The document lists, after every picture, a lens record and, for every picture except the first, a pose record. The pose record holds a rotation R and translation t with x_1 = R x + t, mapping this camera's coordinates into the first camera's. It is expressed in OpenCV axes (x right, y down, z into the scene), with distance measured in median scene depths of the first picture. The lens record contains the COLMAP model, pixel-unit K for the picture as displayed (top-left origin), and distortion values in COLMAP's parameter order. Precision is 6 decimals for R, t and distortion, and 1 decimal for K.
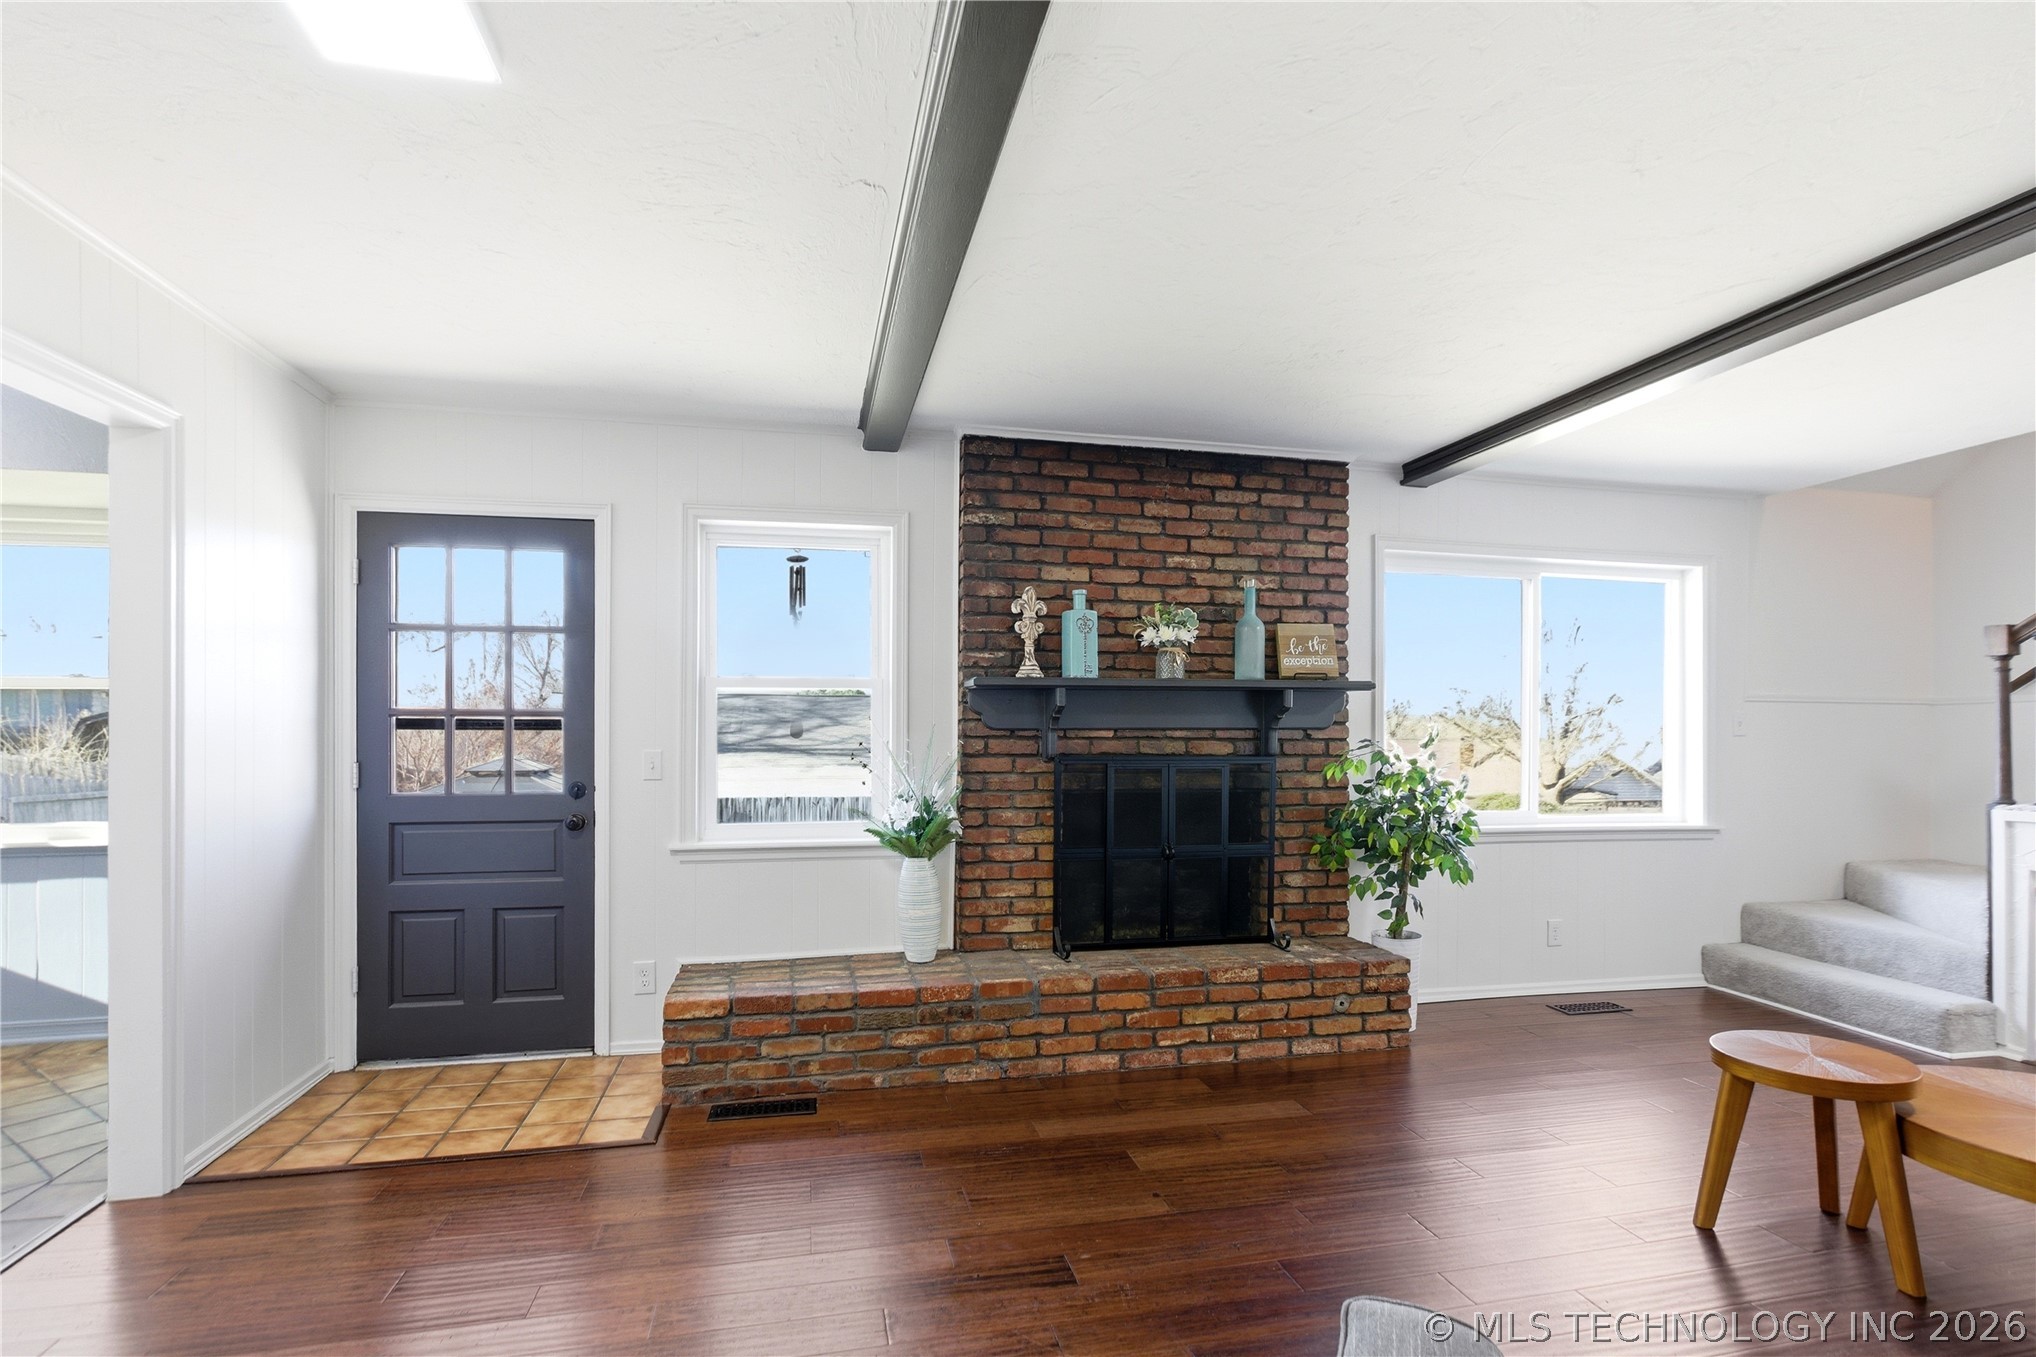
lens RADIAL K [[959.3, 0, 1005.6], [0, 959.3, 733.7], [0, 0, 1]] dist [-0.011727, -0.000422]
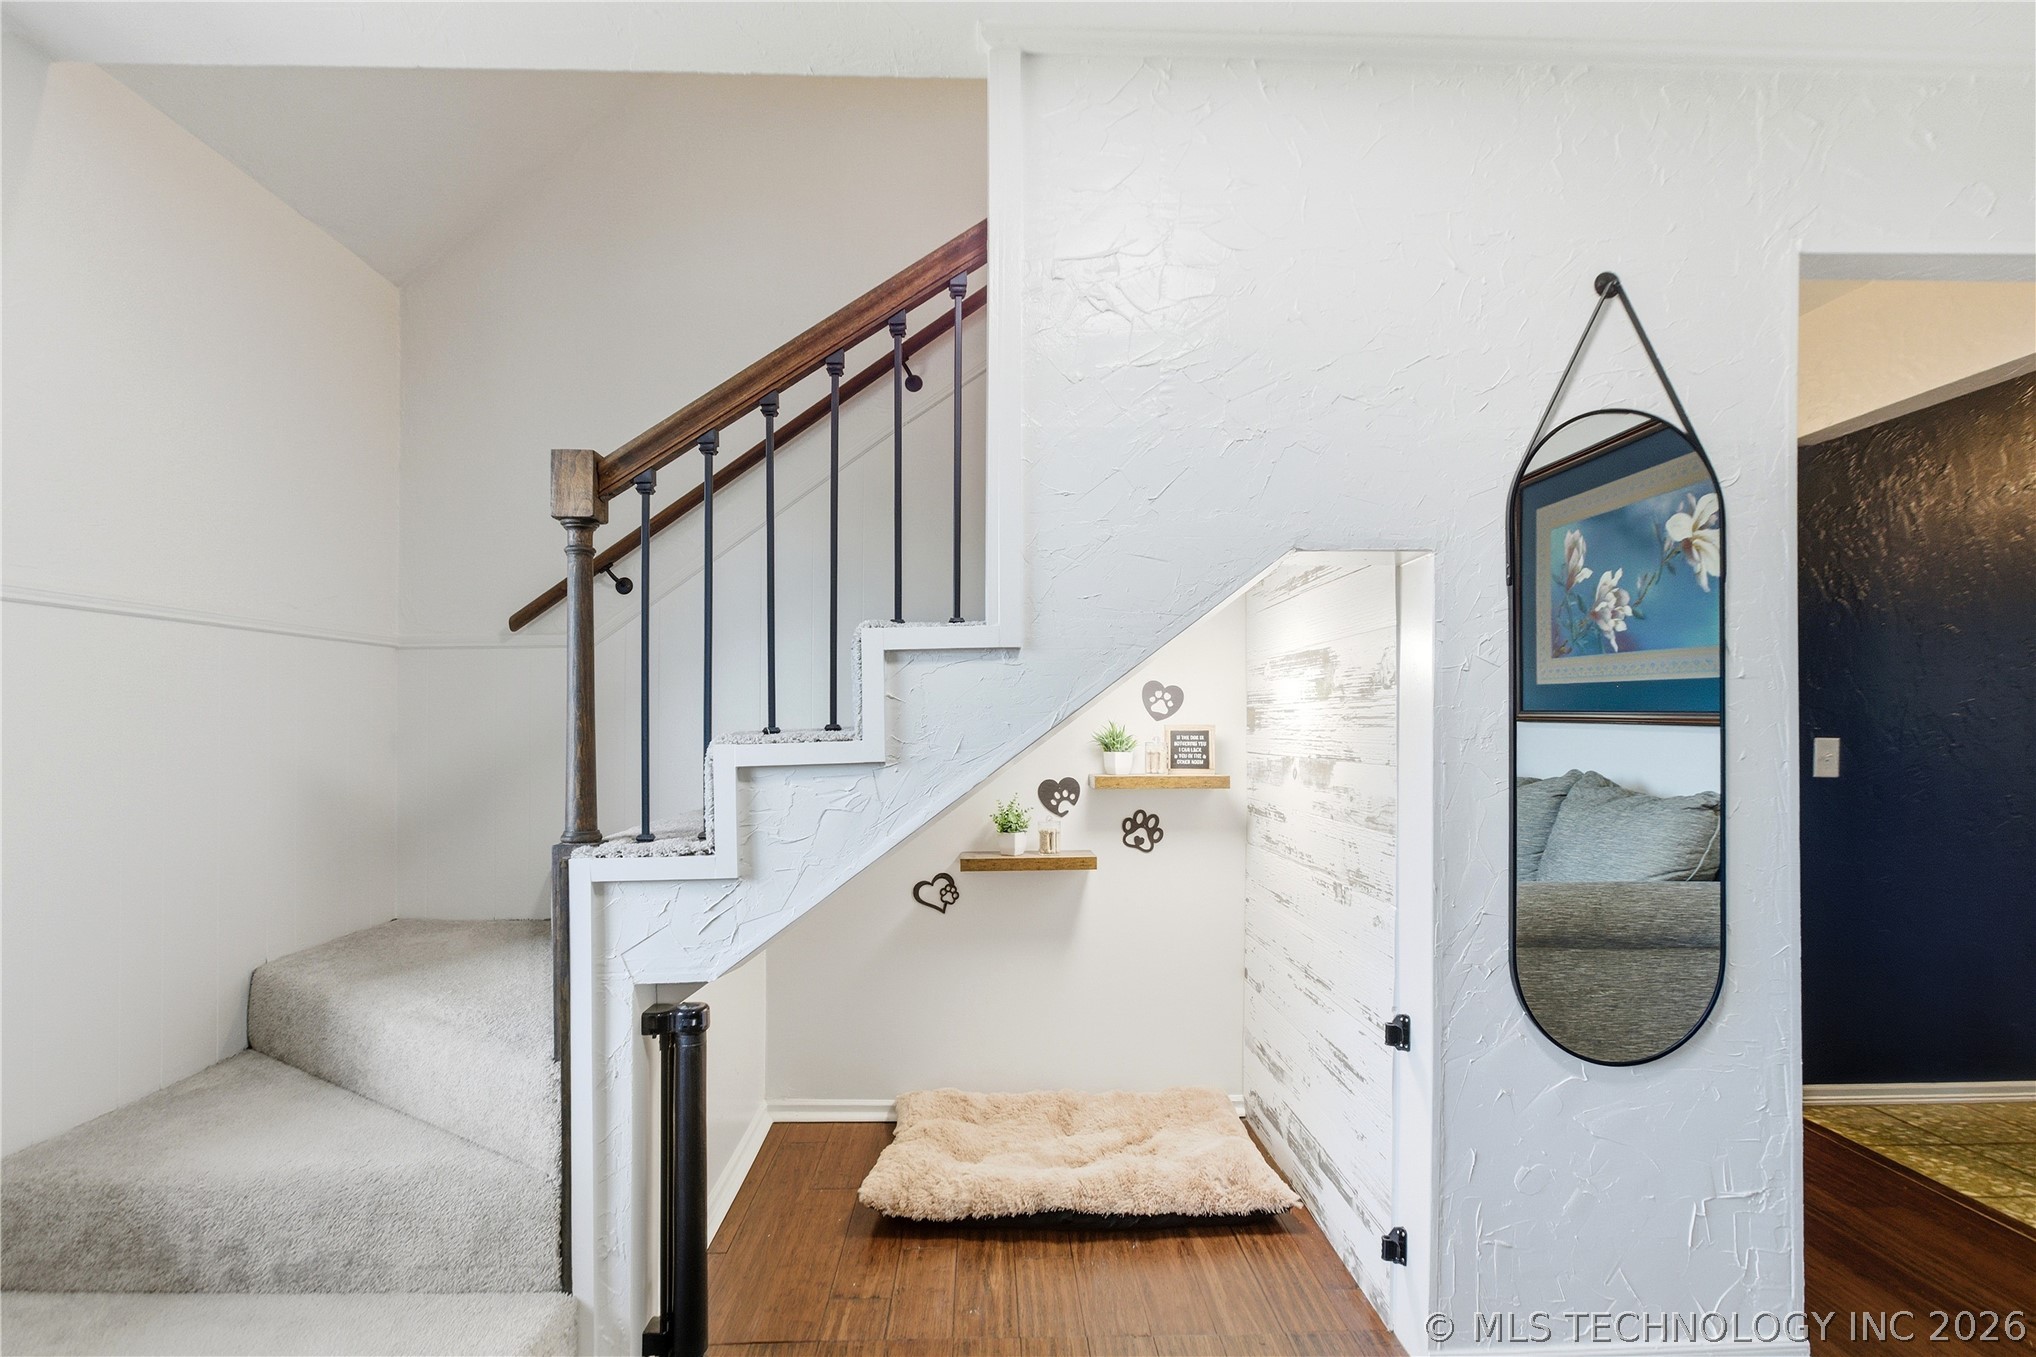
lens RADIAL K [[959.3, 0, 1020.1], [0, 959.3, 695.7], [0, 0, 1]] dist [-0.011727, -0.000422]
pose [[0.169361, 0.009184, 0.985511, 0.631421], [-0.000221, 0.999957, -0.009280, 0.007679], [-0.985554, 0.001354, 0.169356, 0.710676]]
